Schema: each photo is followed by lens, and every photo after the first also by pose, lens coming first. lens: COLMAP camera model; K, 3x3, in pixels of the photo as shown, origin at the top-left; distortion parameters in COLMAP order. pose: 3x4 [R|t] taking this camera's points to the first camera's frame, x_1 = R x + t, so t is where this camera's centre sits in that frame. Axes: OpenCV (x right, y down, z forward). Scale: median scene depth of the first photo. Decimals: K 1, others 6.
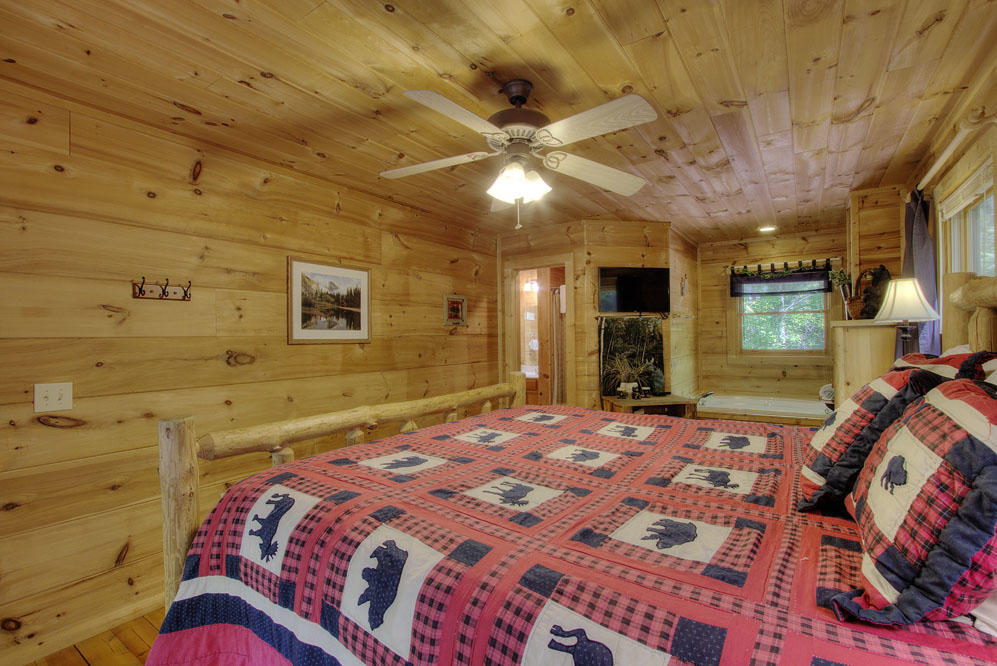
lens RADIAL K [[453.4, 0, 497.2], [0, 453.4, 336.6], [0, 0, 1]] dist [-0.022583, 0.005169]
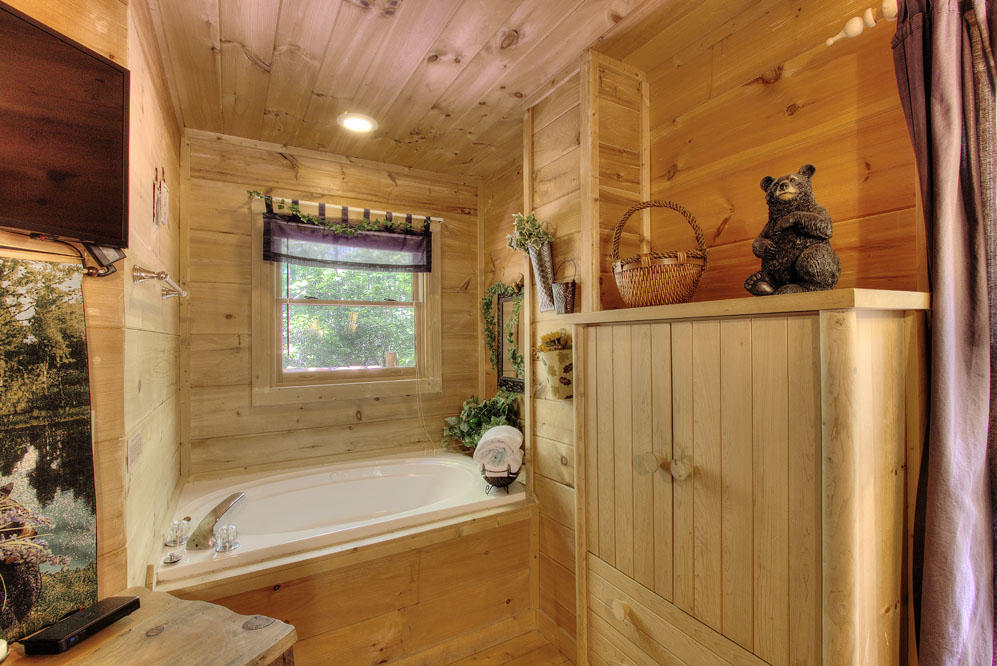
lens RADIAL K [[453.4, 0, 497.2], [0, 453.4, 336.6], [0, 0, 1]] dist [-0.022583, 0.005169]
pose [[0.423874, 0.014644, 0.905603, 0.210048], [0.005734, 0.999806, -0.018852, -0.000915], [-0.905703, 0.013184, 0.423708, 0.605992]]
